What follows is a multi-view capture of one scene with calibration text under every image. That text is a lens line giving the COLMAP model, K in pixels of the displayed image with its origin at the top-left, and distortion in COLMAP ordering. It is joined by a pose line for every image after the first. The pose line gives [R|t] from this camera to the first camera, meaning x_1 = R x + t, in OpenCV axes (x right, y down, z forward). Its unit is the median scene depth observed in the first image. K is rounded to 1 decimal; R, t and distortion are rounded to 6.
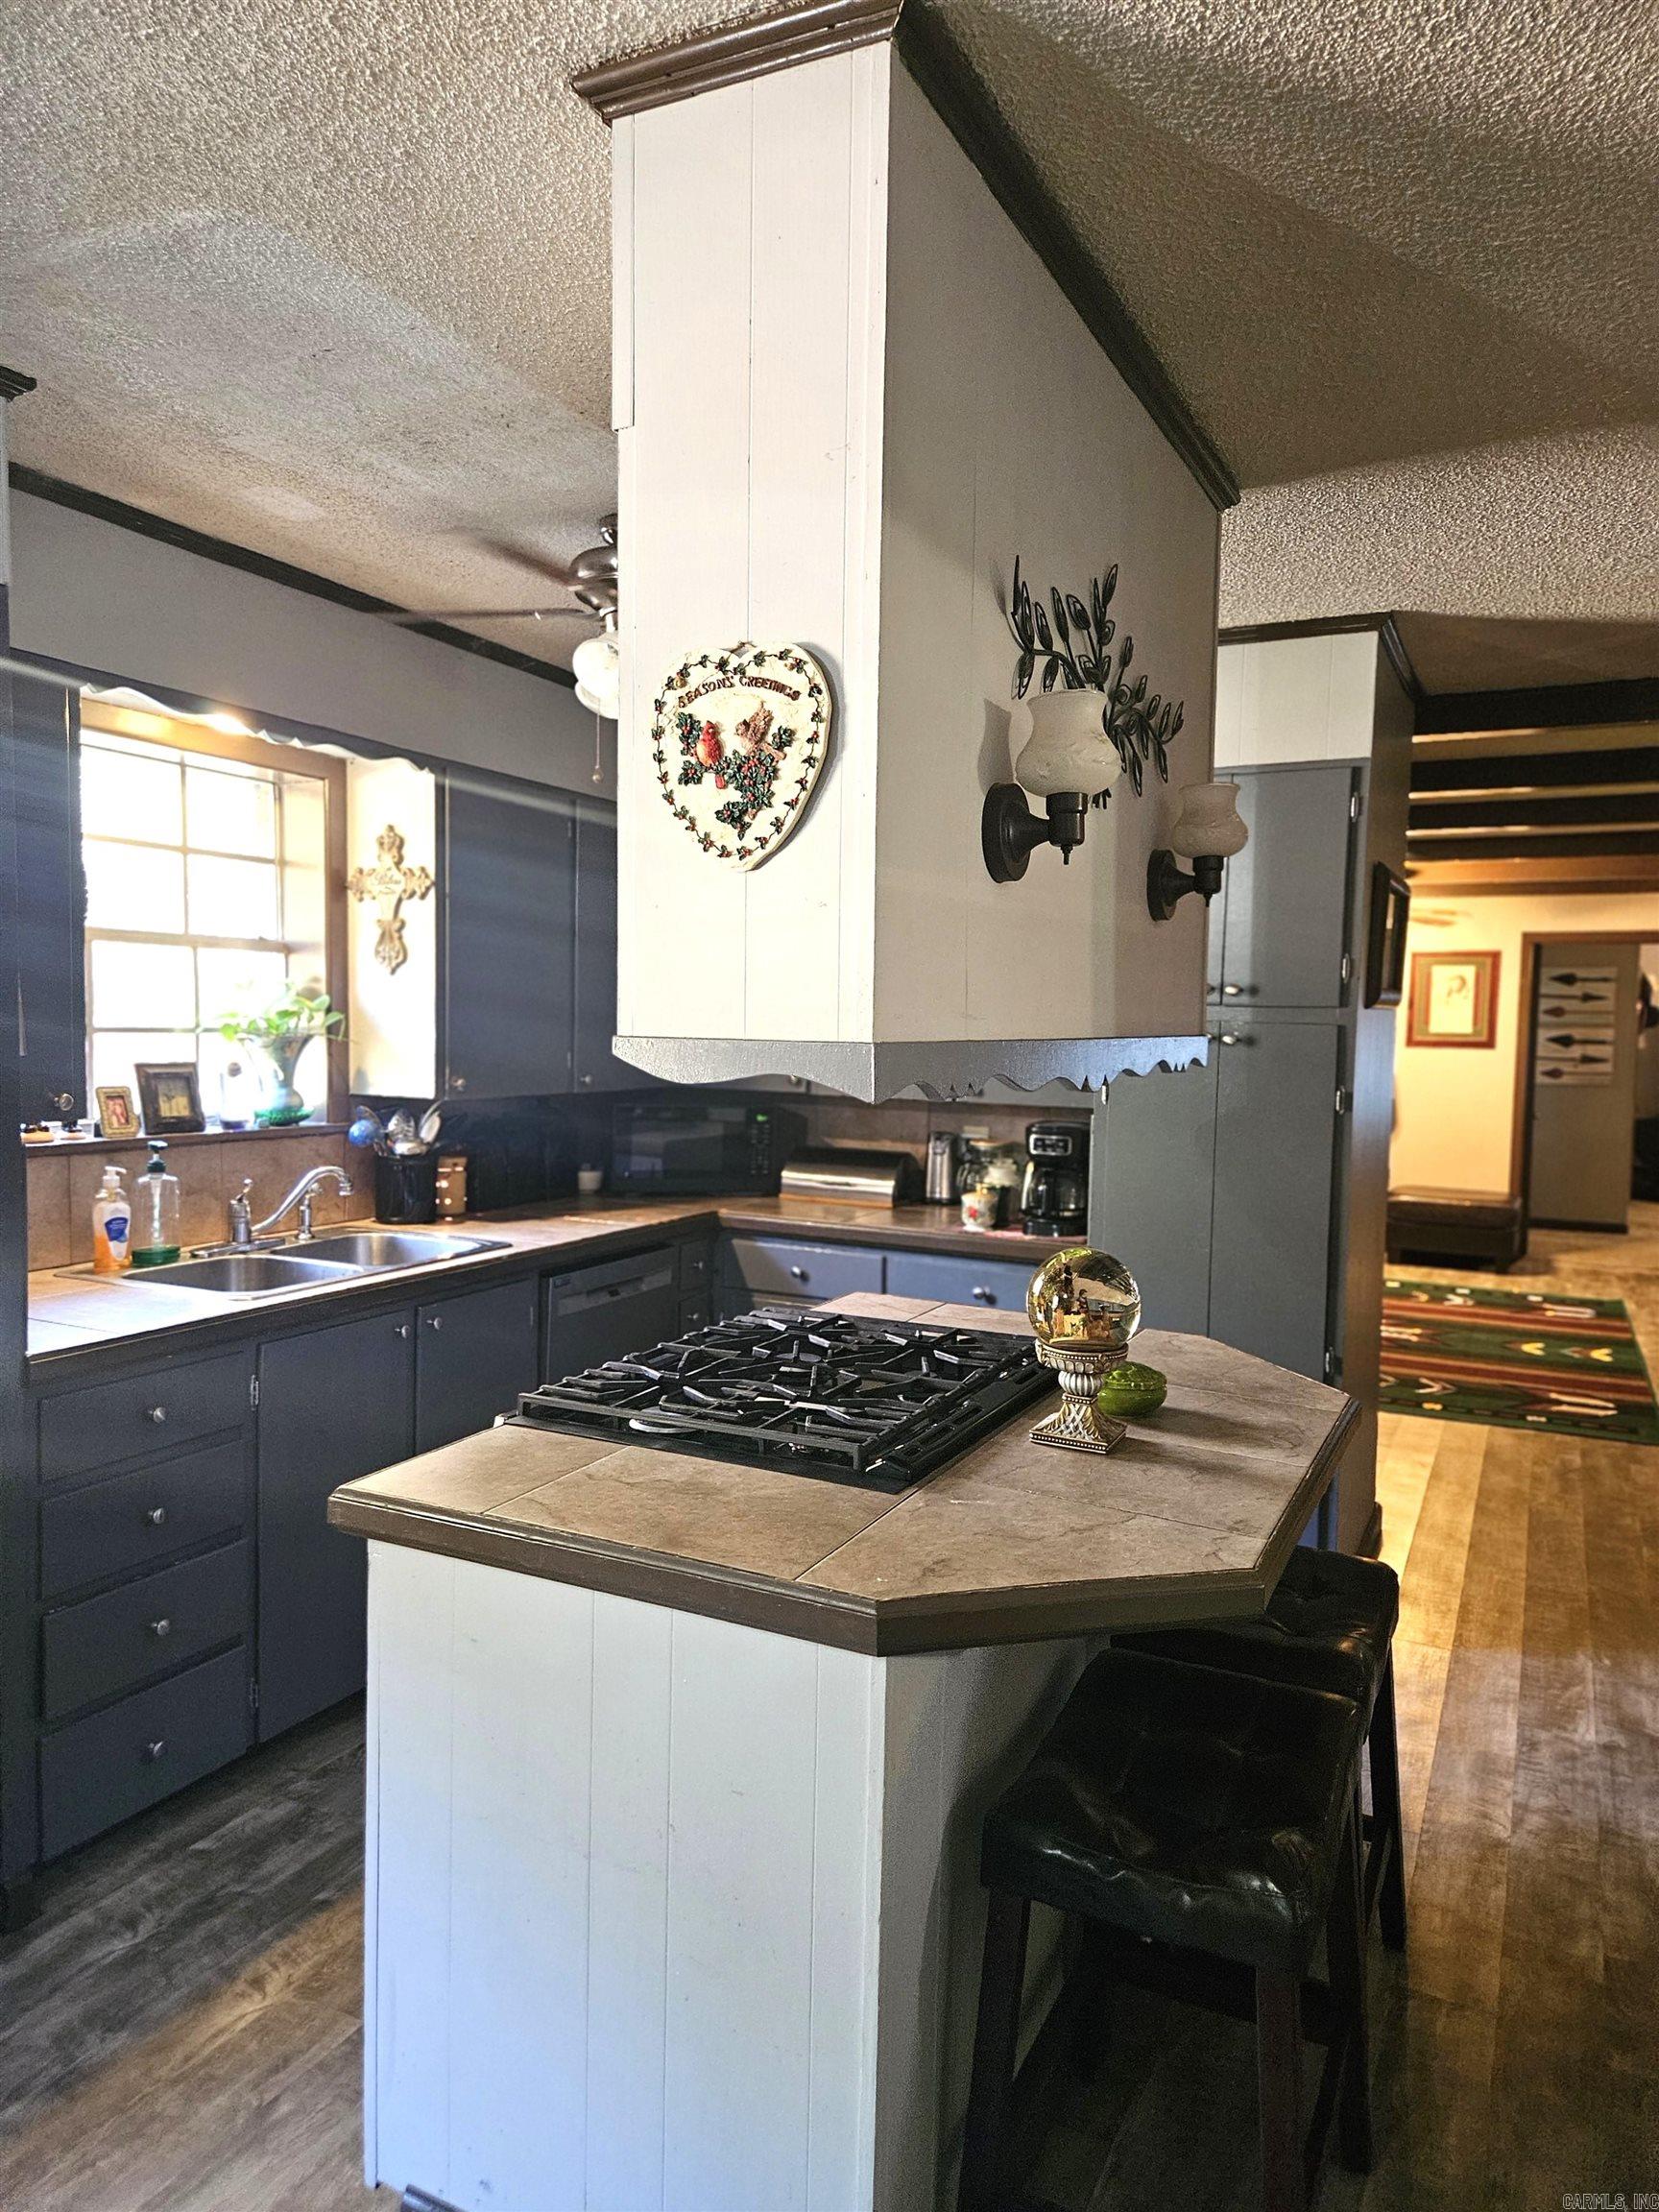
lens RADIAL K [[1487.1, 0, 809.5], [0, 1487.1, 1116.8], [0, 0, 1]] dist [0.044453, -0.010333]
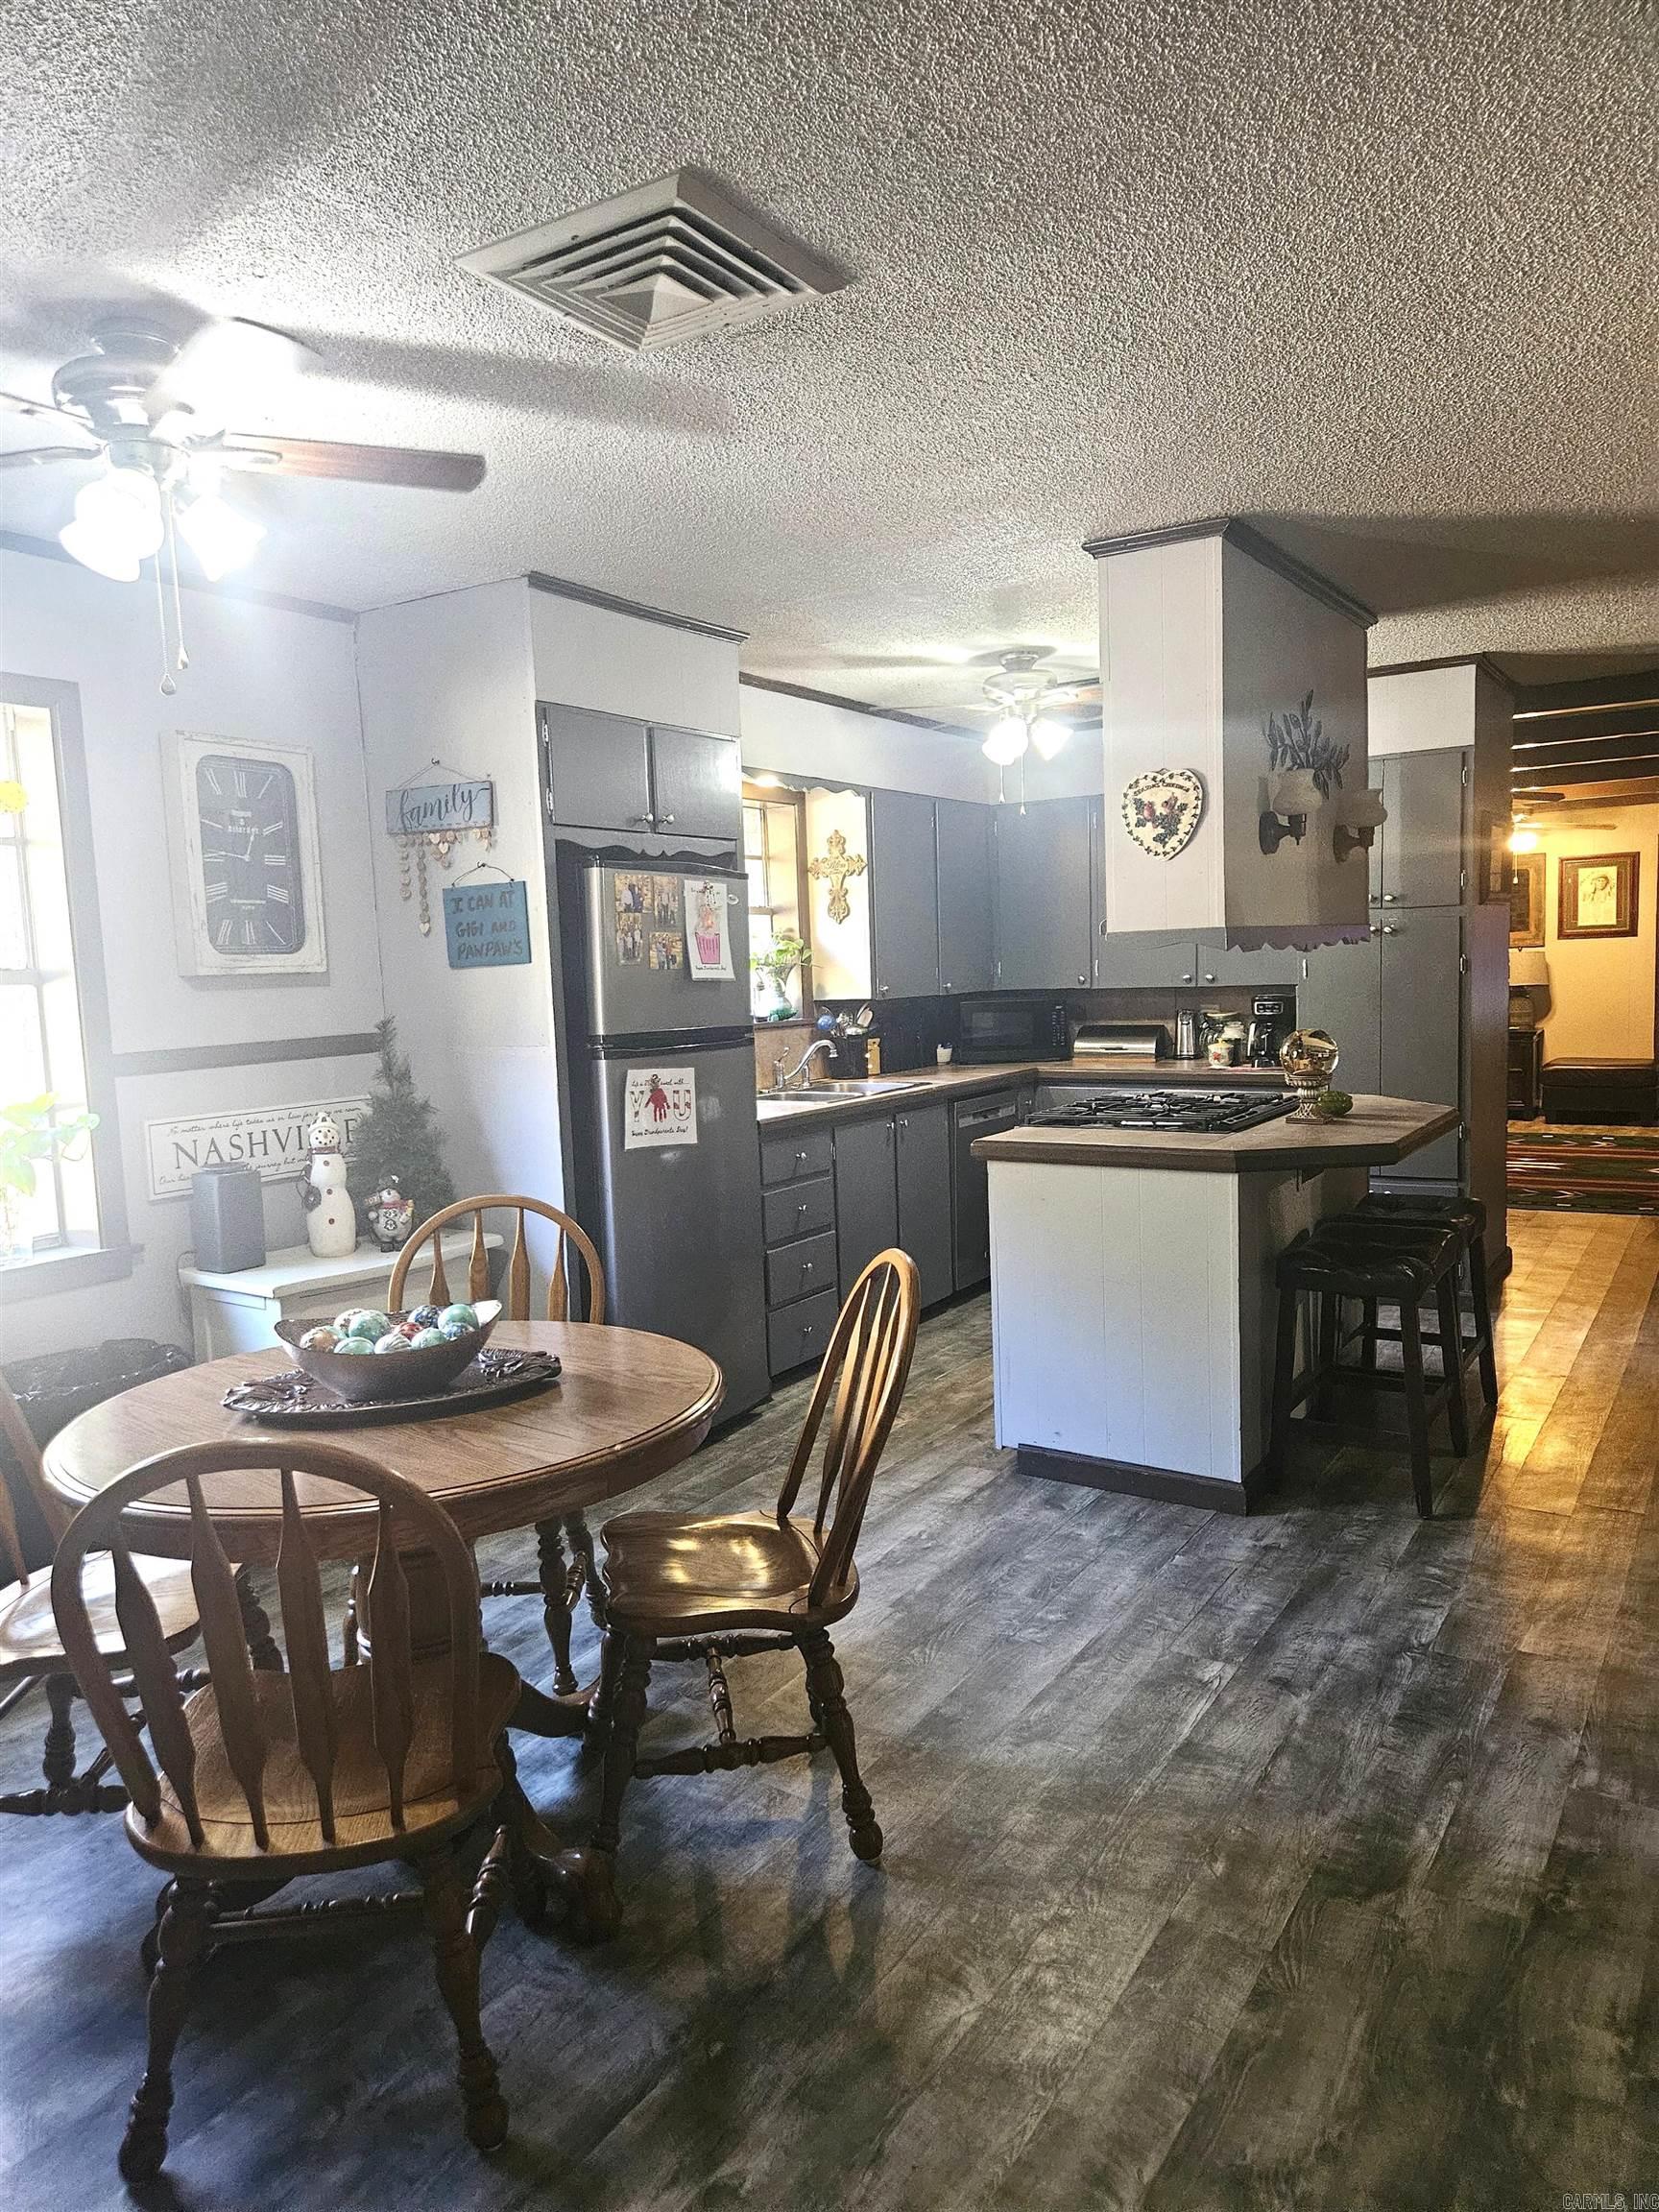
lens RADIAL K [[1487.1, 0, 782.1], [0, 1487.1, 1110.3], [0, 0, 1]] dist [0.044453, -0.010333]
pose [[0.991145, -0.045657, -0.124692, -0.163447], [0.049598, 0.998357, 0.028679, 0.061309], [0.123177, -0.034610, 0.991781, -0.656742]]
